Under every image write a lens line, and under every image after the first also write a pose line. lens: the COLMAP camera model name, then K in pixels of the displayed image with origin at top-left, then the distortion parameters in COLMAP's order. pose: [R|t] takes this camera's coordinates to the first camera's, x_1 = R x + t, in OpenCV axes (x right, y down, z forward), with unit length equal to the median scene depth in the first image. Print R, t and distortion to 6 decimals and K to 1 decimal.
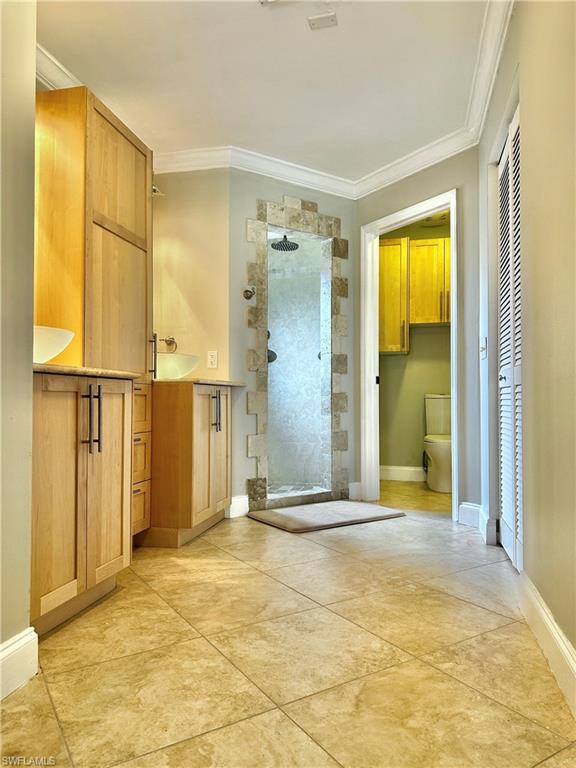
lens RADIAL K [[539.3, 0, 270.2], [0, 539.3, 393.8], [0, 0, 1]] dist [0.052775, -0.063626]
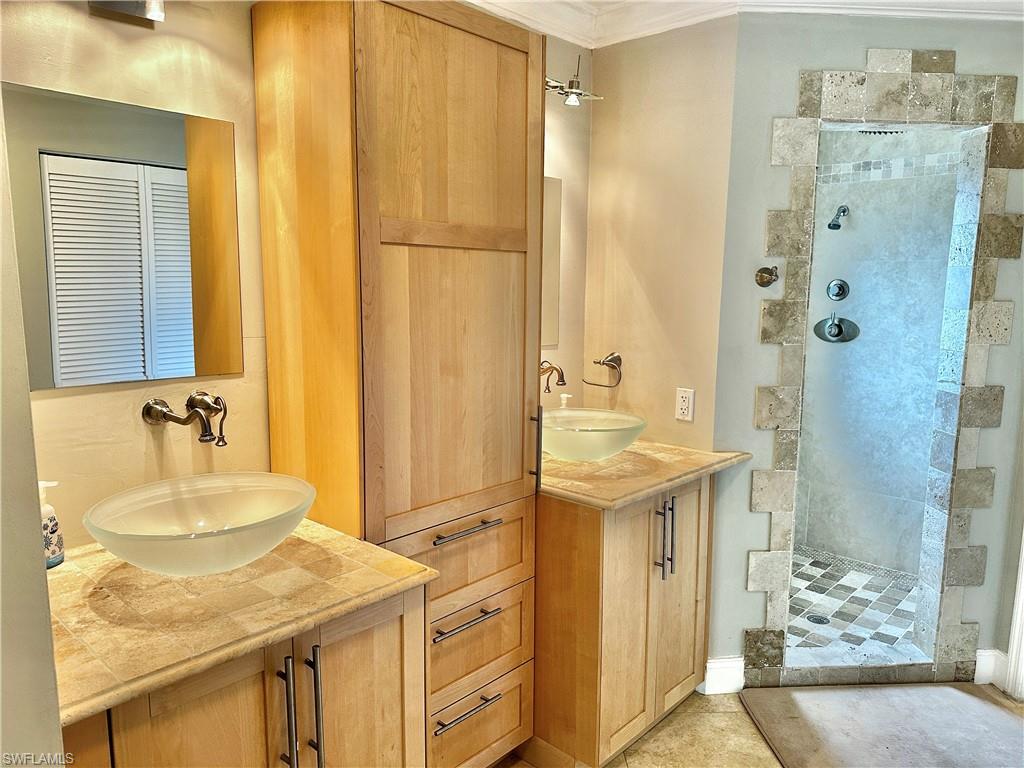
lens RADIAL K [[719.0, 0, 512.1], [0, 719.0, 380.1], [0, 0, 1]] dist [0.052775, -0.063626]
pose [[0.879003, 0.075507, -0.470800, 0.068693], [0.002002, 0.986789, 0.161998, -0.184844], [0.476812, -0.143339, 0.867239, 0.280135]]
